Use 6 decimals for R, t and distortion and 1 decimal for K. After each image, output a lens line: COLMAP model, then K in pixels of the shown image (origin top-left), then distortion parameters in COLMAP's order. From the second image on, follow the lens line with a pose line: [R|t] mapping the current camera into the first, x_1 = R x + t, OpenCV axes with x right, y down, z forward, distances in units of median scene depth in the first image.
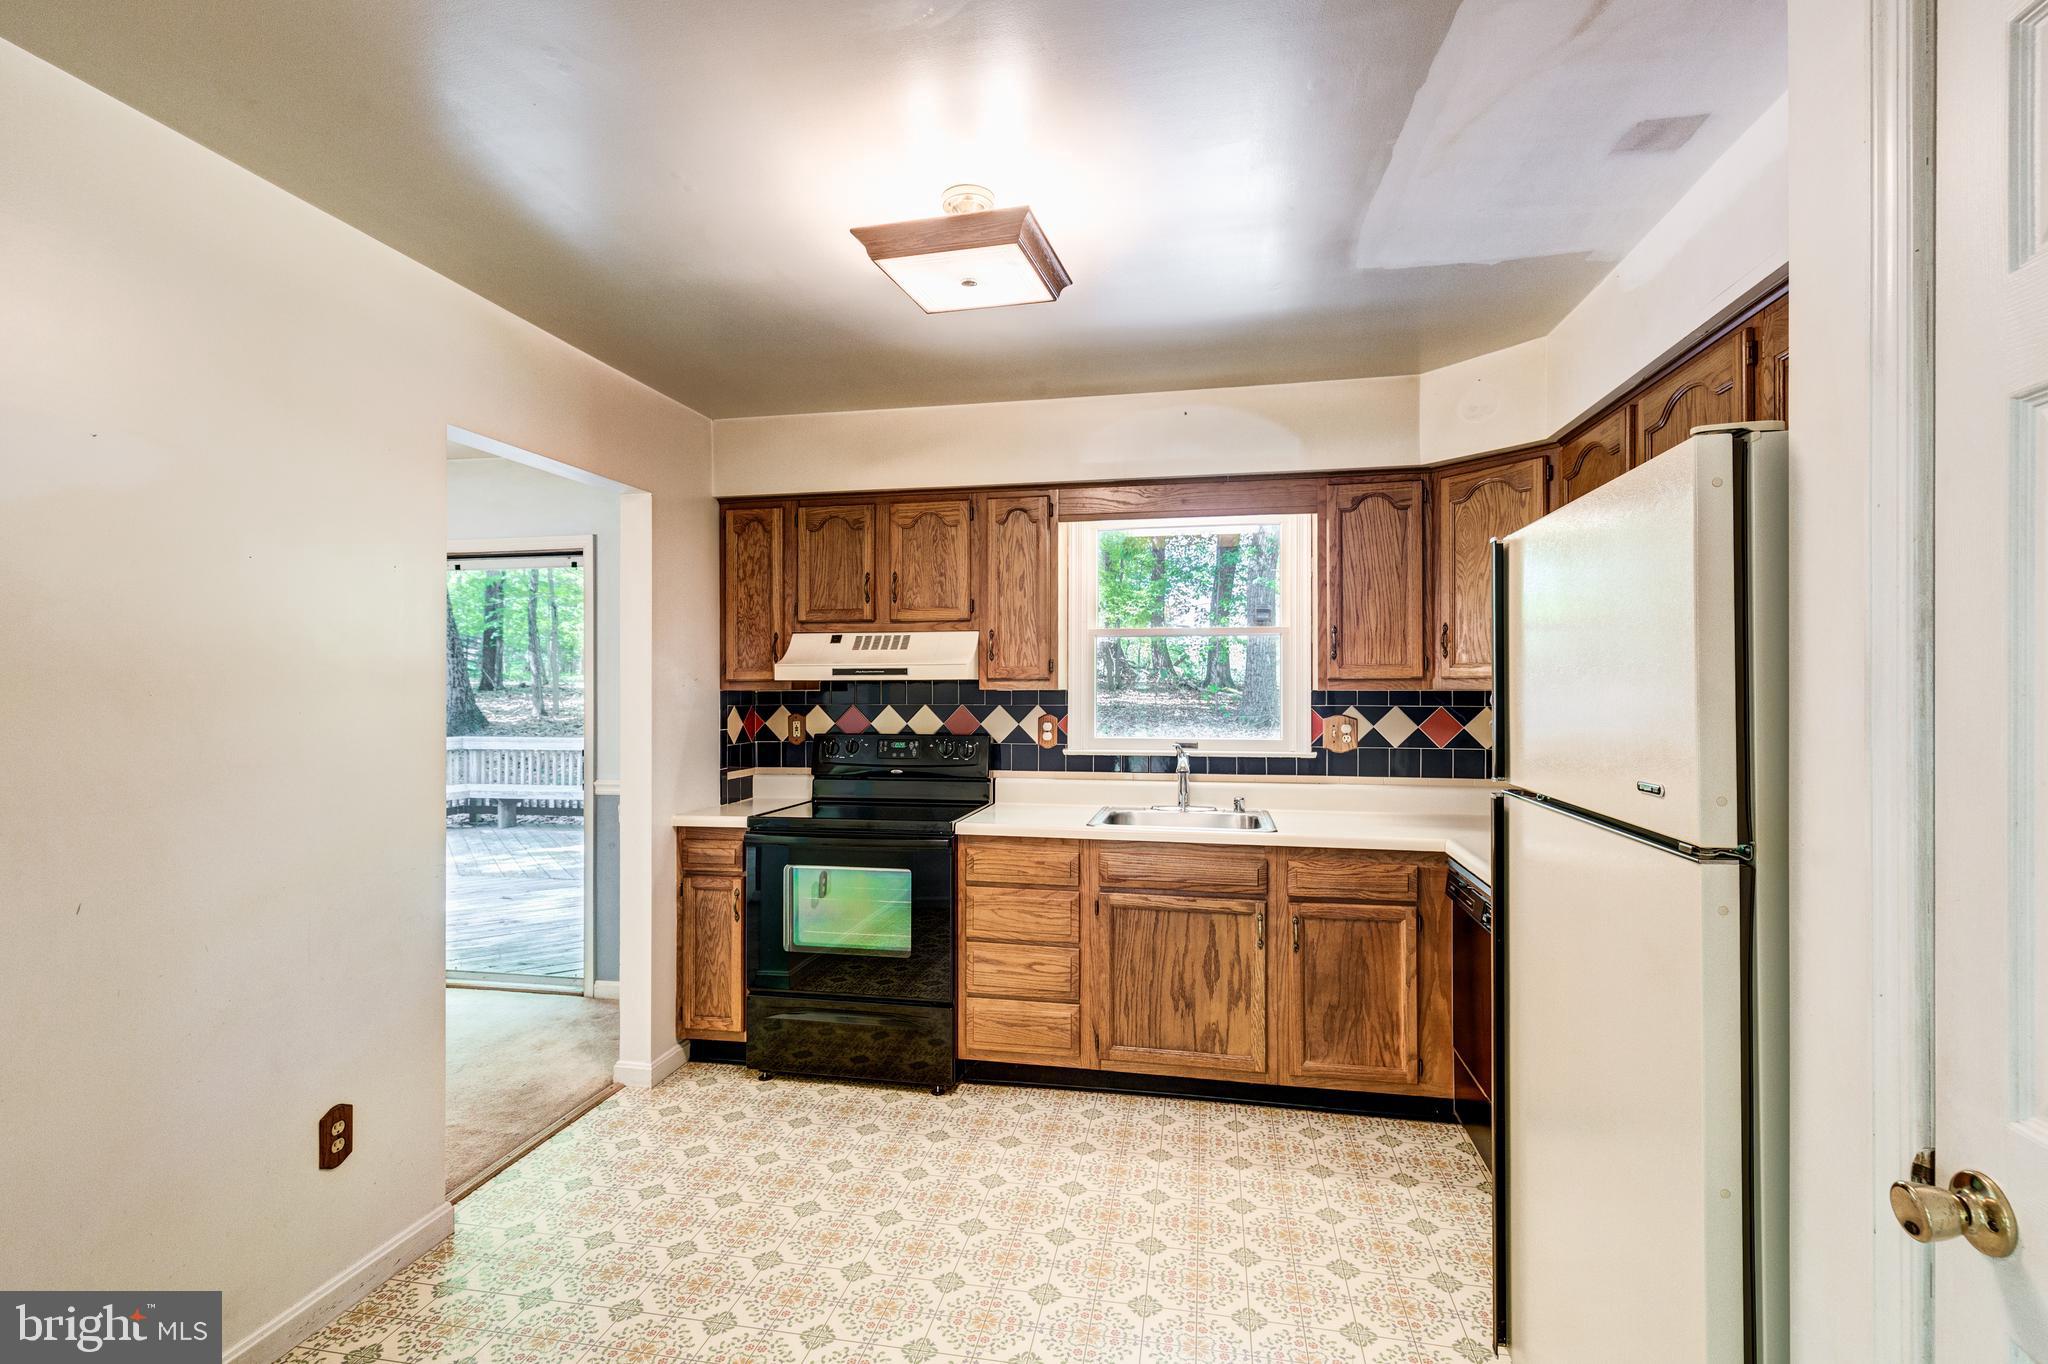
lens RADIAL K [[927.2, 0, 1024.9], [0, 927.2, 689.5], [0, 0, 1]] dist [0.014852, -0.002953]
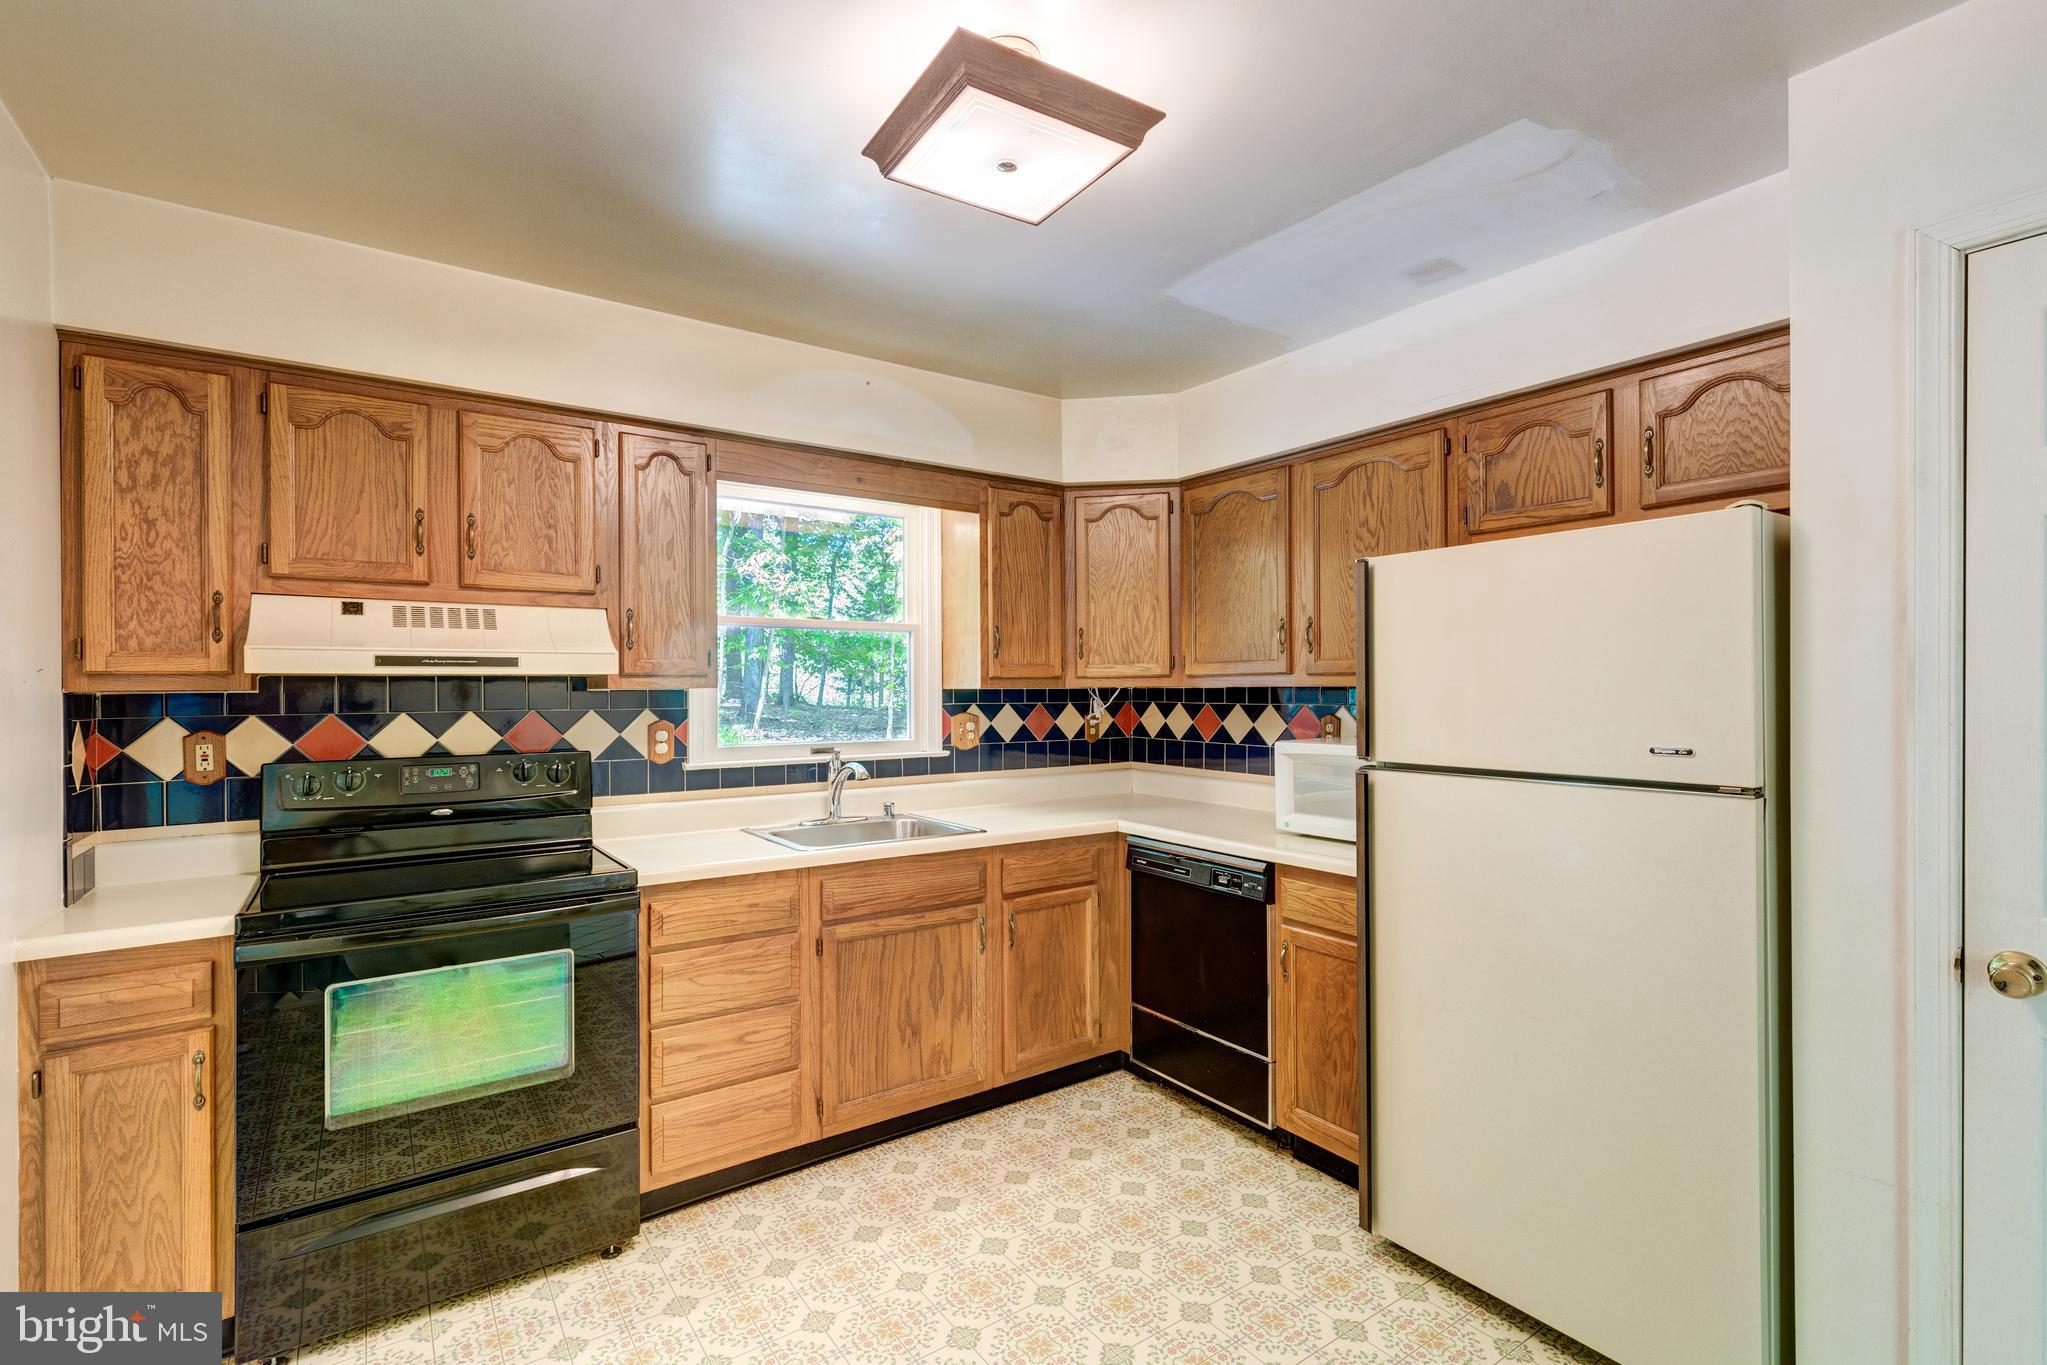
lens RADIAL K [[926.8, 0, 1022.9], [0, 926.8, 687.6], [0, 0, 1]] dist [0.014852, -0.002953]
pose [[0.695346, -0.001540, 0.718673, -0.355910], [0.004825, 0.999985, -0.002525, 0.002836], [-0.718659, 0.005223, 0.695343, 0.251112]]
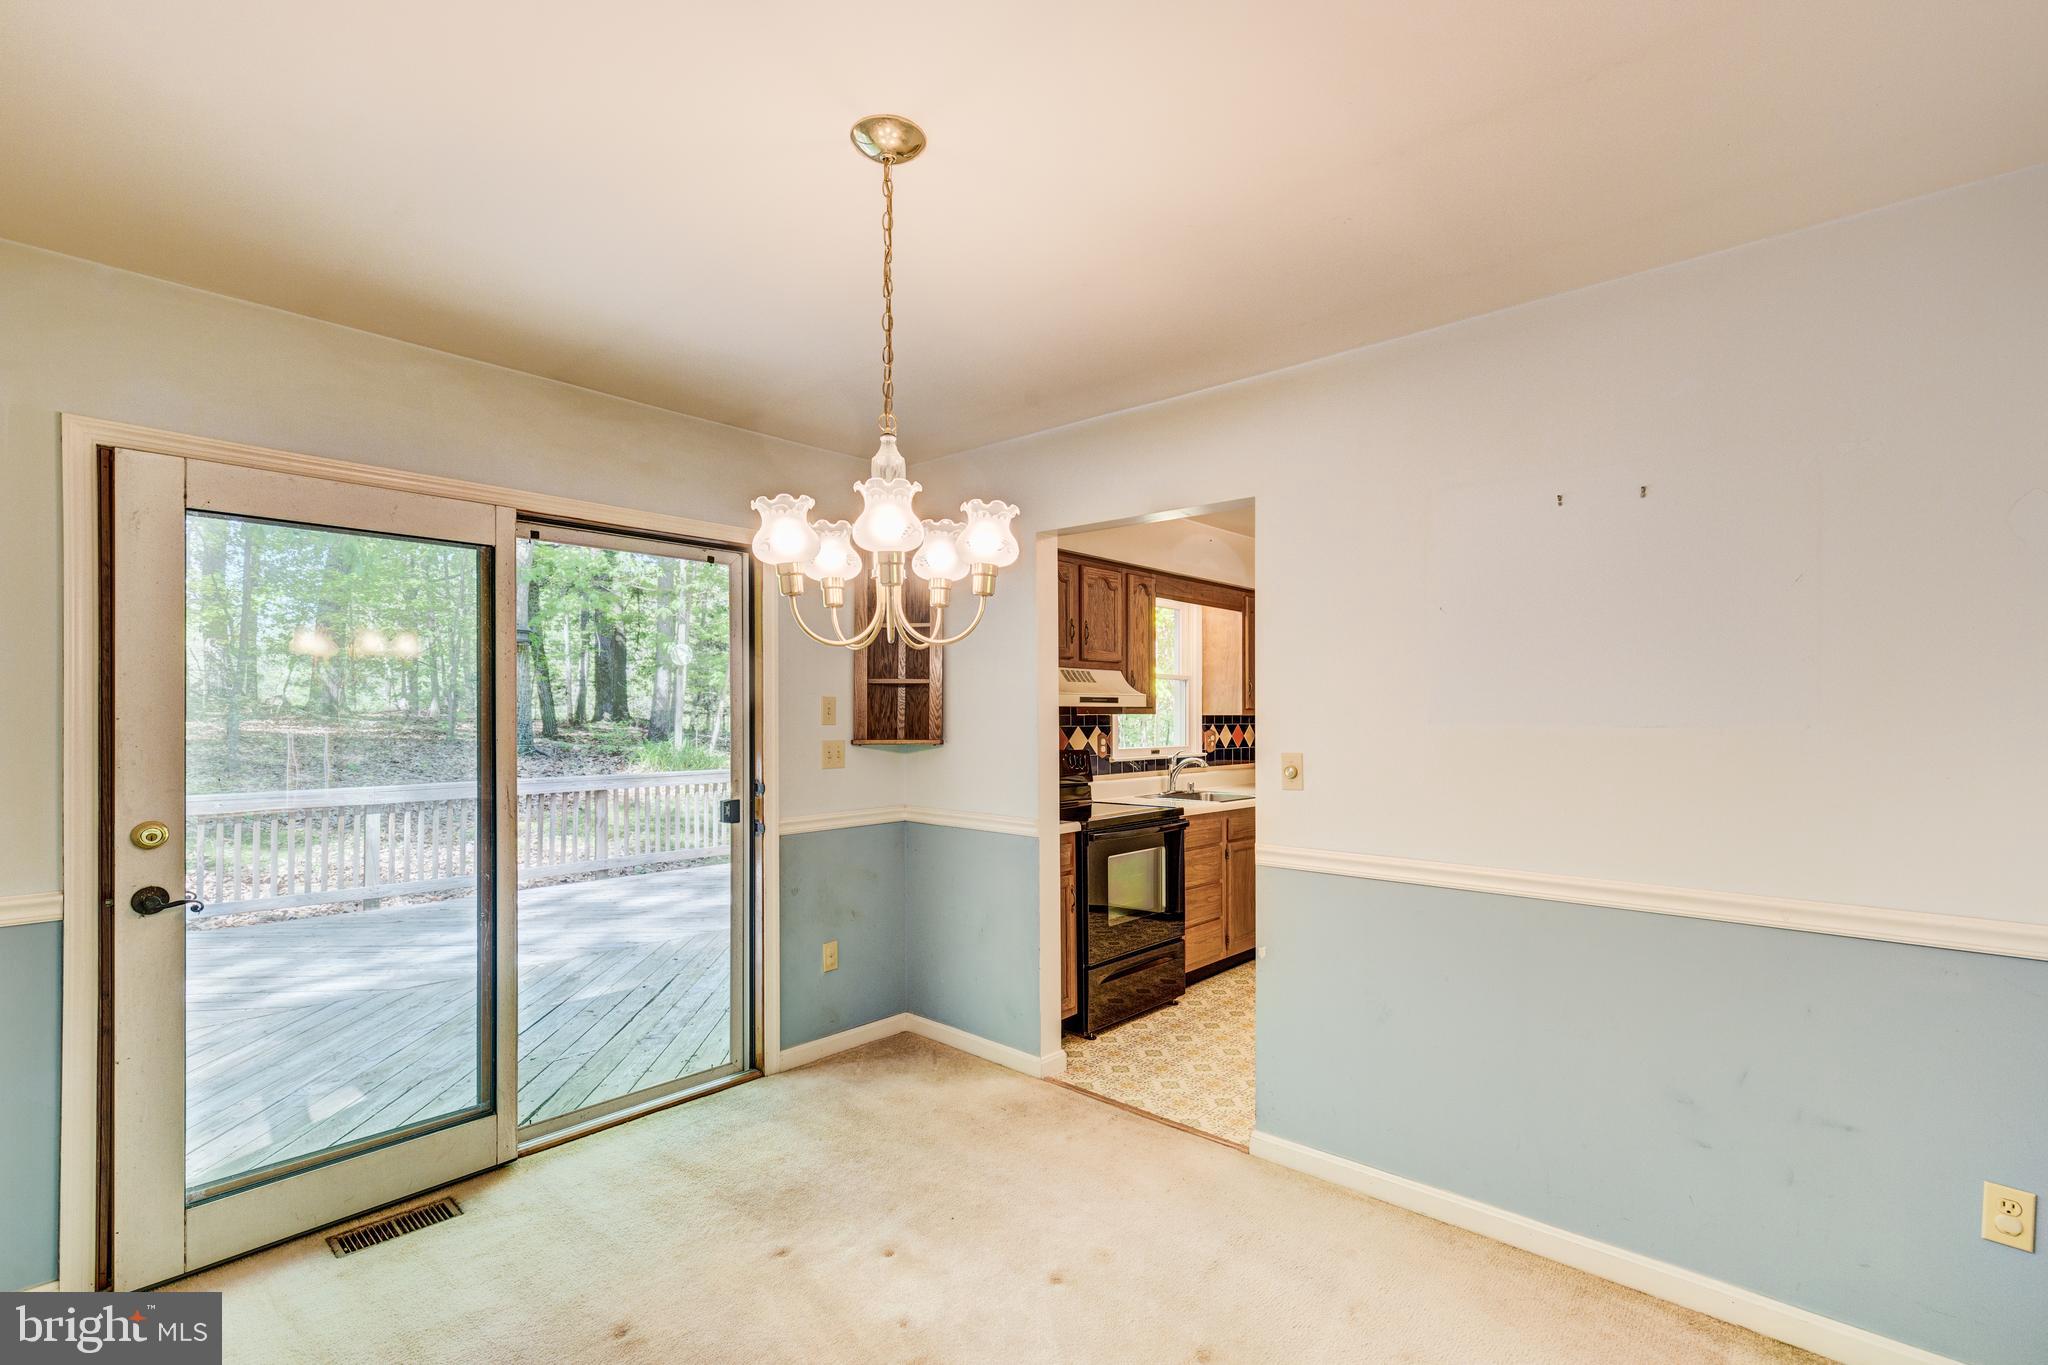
lens RADIAL K [[927.2, 0, 1019.3], [0, 927.2, 702.6], [0, 0, 1]] dist [0.014852, -0.002953]
pose [[0.519809, 0.012711, 0.854188, -1.294592], [-0.000308, 0.999892, -0.014691, 0.003237], [-0.854282, 0.007373, 0.519757, 0.433803]]
